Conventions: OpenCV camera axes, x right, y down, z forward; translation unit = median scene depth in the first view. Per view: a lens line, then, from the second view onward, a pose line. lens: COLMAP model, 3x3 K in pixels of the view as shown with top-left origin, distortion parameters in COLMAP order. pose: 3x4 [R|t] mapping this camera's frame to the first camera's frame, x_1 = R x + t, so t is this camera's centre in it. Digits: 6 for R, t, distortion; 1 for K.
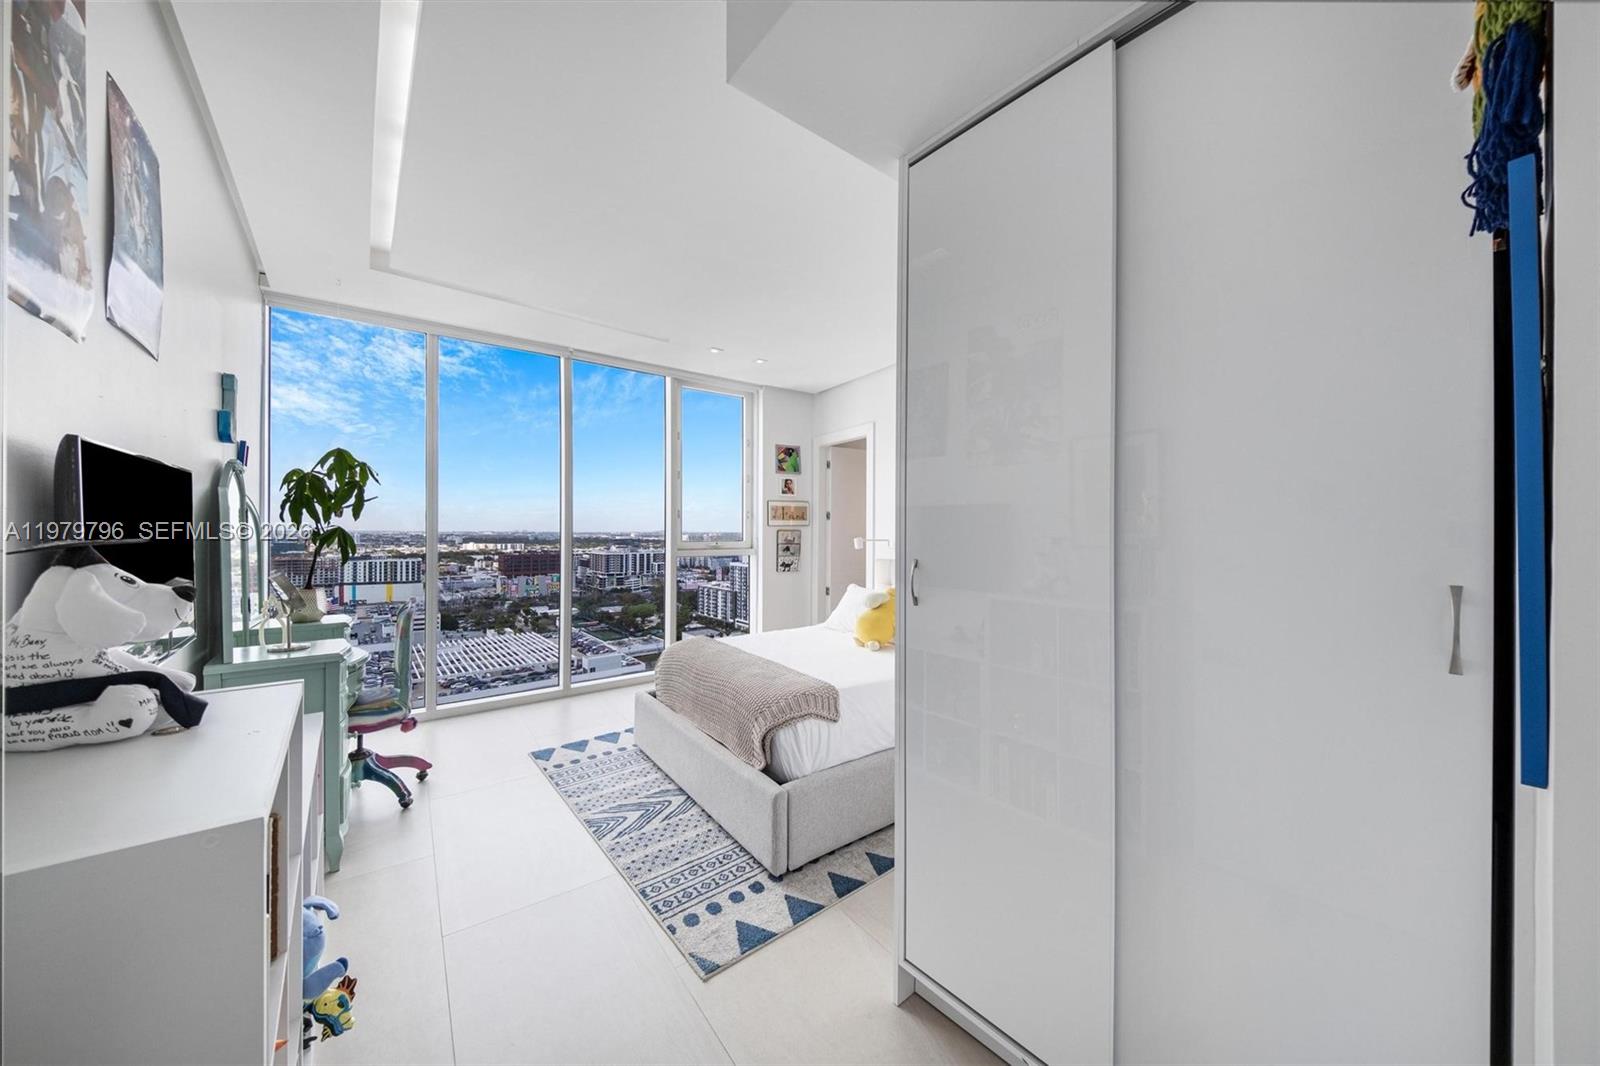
lens RADIAL K [[565.2, 0, 829.8], [0, 565.2, 519.9], [0, 0, 1]] dist [0.005613, -0.002946]
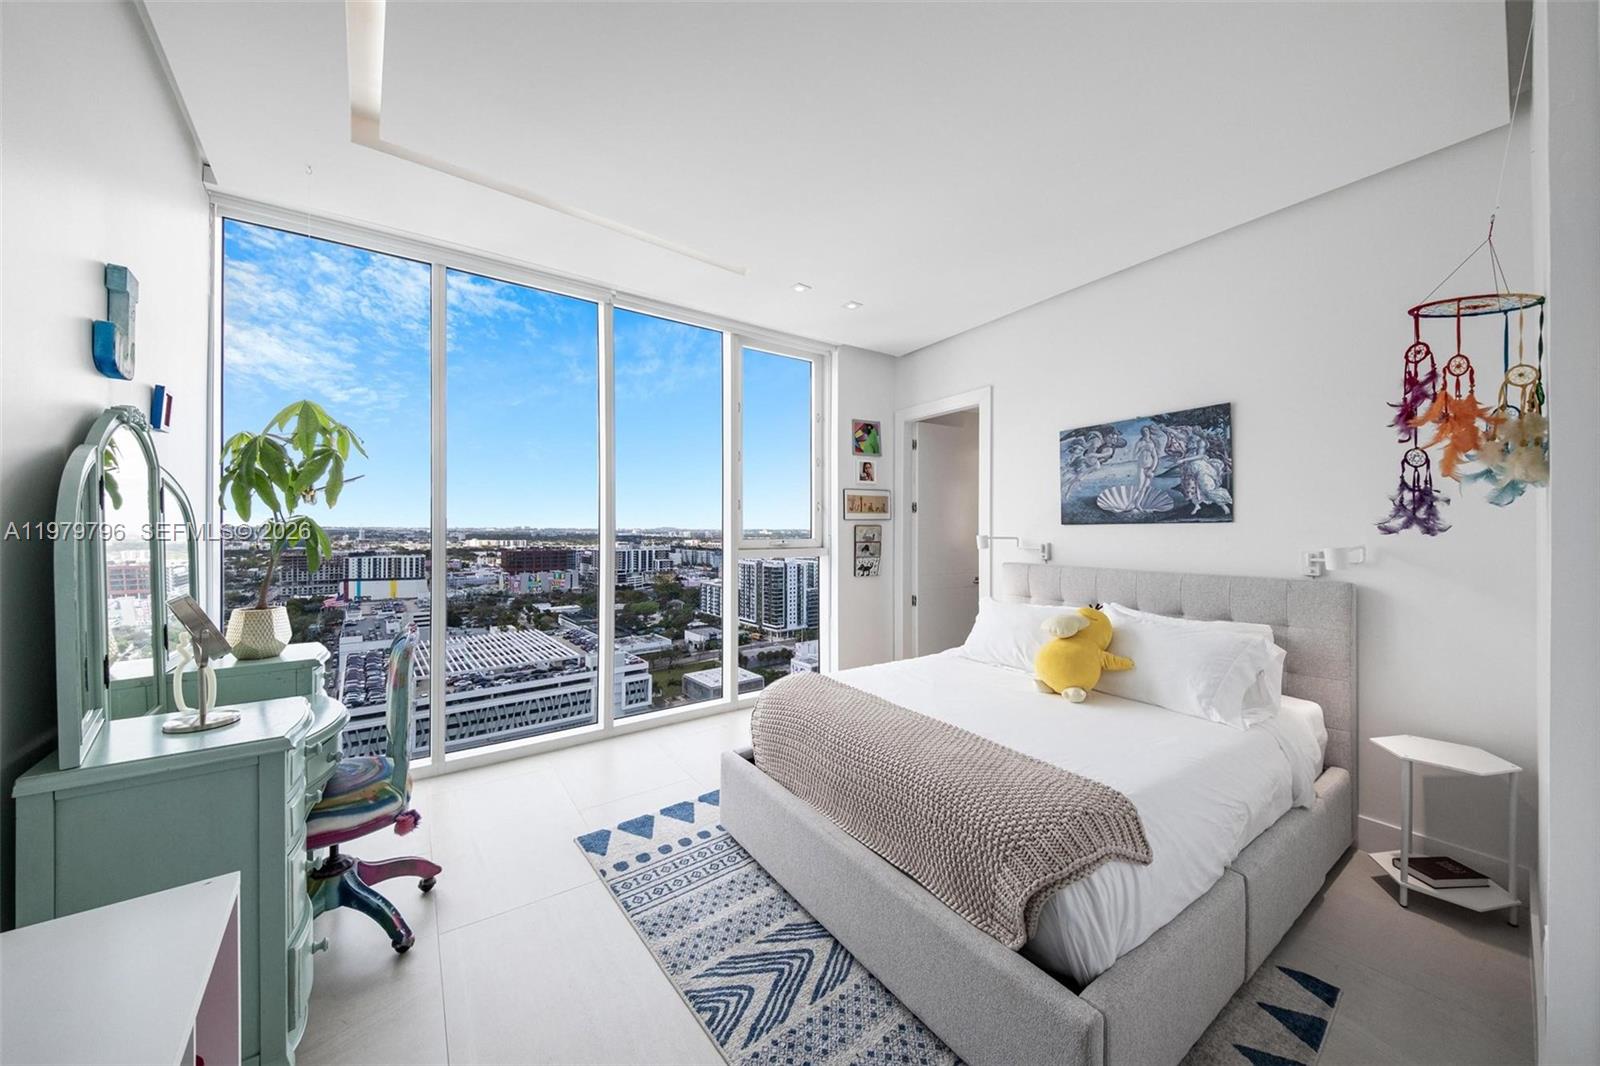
lens RADIAL K [[565.2, 0, 806.4], [0, 565.2, 519.2], [0, 0, 1]] dist [0.005613, -0.002946]
pose [[0.999482, 0.000861, -0.032158, -0.150265], [-0.000712, 0.999989, 0.004628, 0.006490], [0.032162, -0.004603, 0.999472, 0.208373]]
